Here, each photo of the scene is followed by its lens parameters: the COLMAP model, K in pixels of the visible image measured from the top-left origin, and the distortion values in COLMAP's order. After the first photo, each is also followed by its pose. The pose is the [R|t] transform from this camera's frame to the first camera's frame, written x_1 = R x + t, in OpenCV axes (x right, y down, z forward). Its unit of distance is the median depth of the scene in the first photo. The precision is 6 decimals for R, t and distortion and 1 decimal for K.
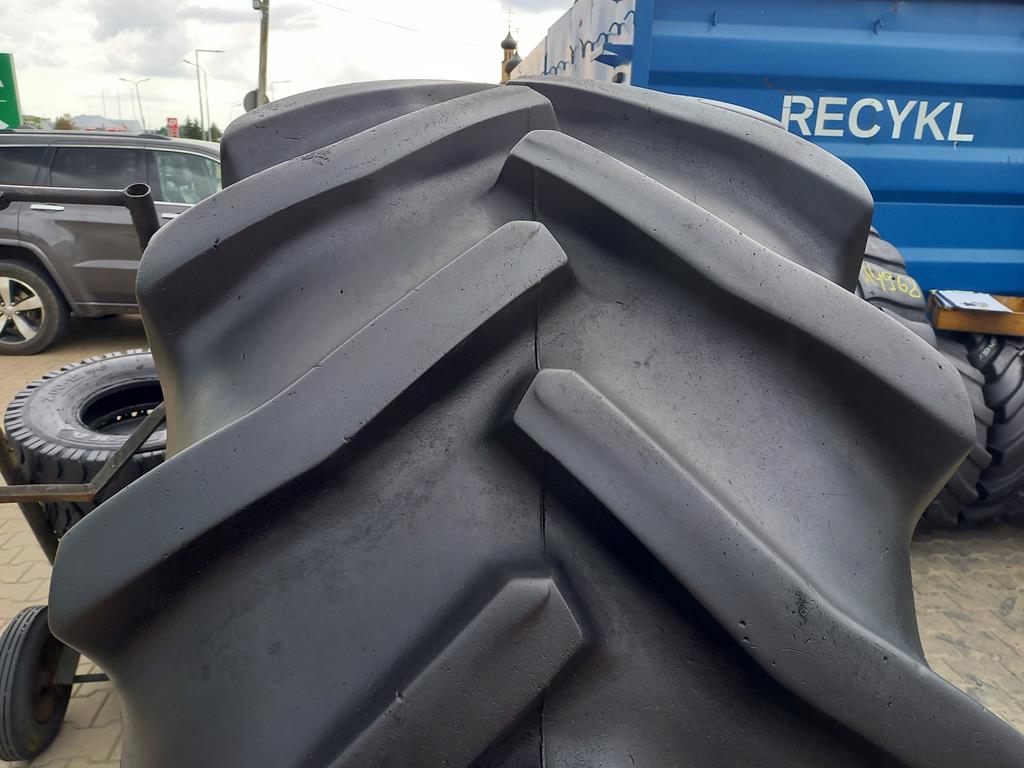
lens RADIAL K [[752.2, 0, 512.0], [0, 752.2, 384.0], [0, 0, 1]] dist [0.059581, -0.057015]
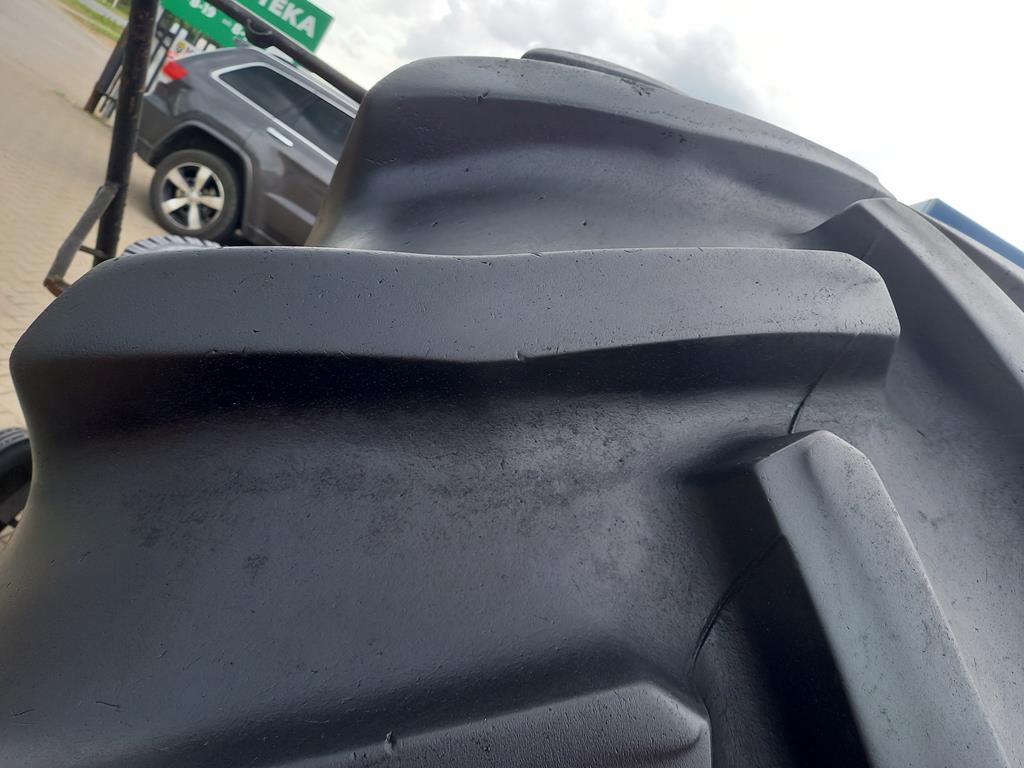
lens RADIAL K [[777.7, 0, 511.9], [0, 777.7, 379.1], [0, 0, 1]] dist [0.058503, -0.081894]
pose [[0.836732, 0.527618, -0.146626, -0.098794], [-0.545168, 0.827855, -0.132093, 0.162396], [0.051690, 0.190462, 0.980333, 0.282652]]
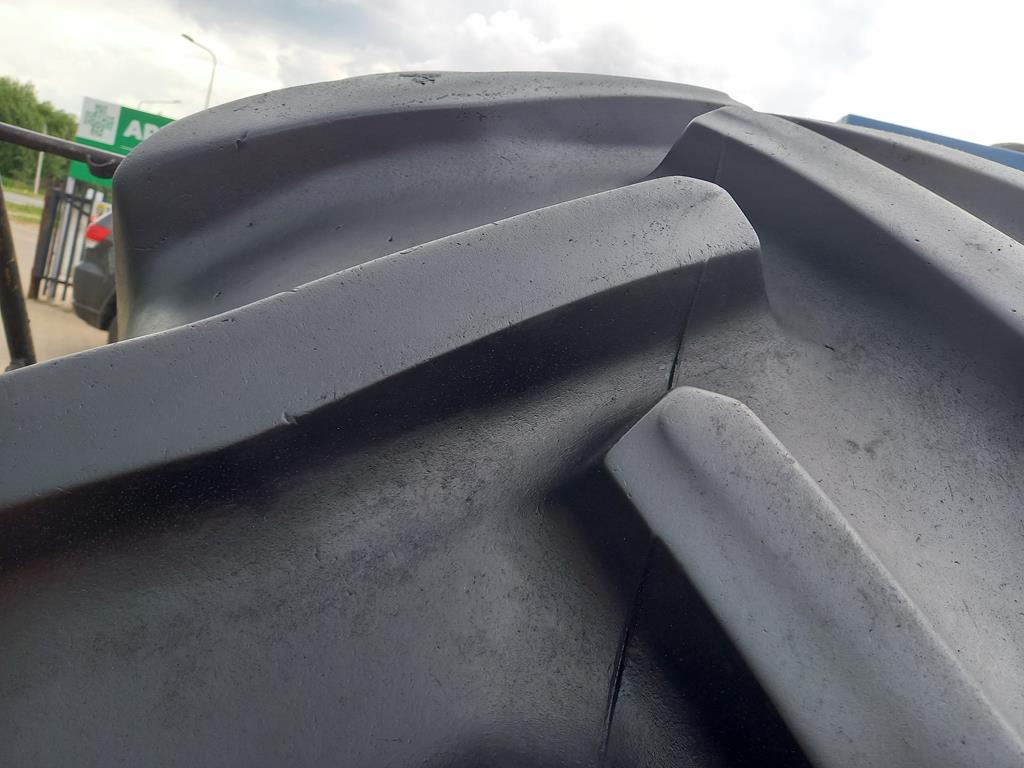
lens RADIAL K [[777.7, 0, 511.9], [0, 777.7, 379.1], [0, 0, 1]] dist [0.058503, -0.081894]
pose [[0.959398, 0.228381, -0.165519, 0.014171], [-0.256489, 0.950548, -0.175133, 0.089878], [0.117337, 0.210476, 0.970532, 0.417616]]
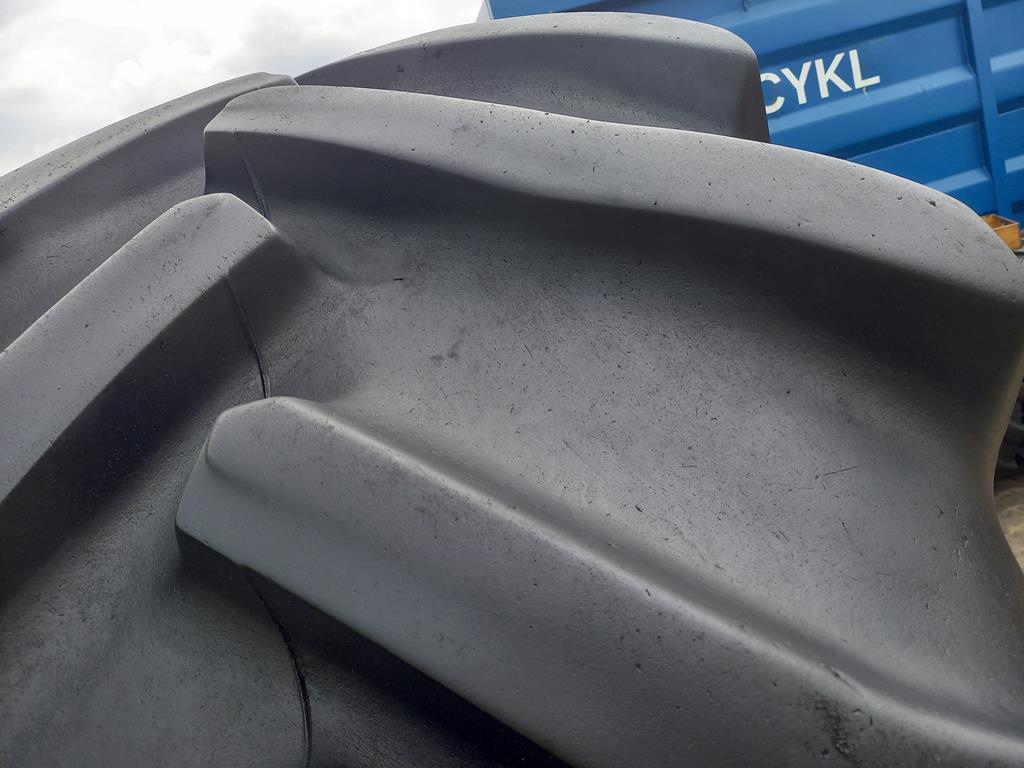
lens RADIAL K [[768.7, 0, 501.6], [0, 768.7, 382.8], [0, 0, 1]] dist [0.061283, -0.070400]
pose [[0.951935, -0.306244, 0.005948, 0.206024], [0.304769, 0.945054, -0.118276, 0.075657], [0.030600, 0.114403, 0.992963, 0.419875]]
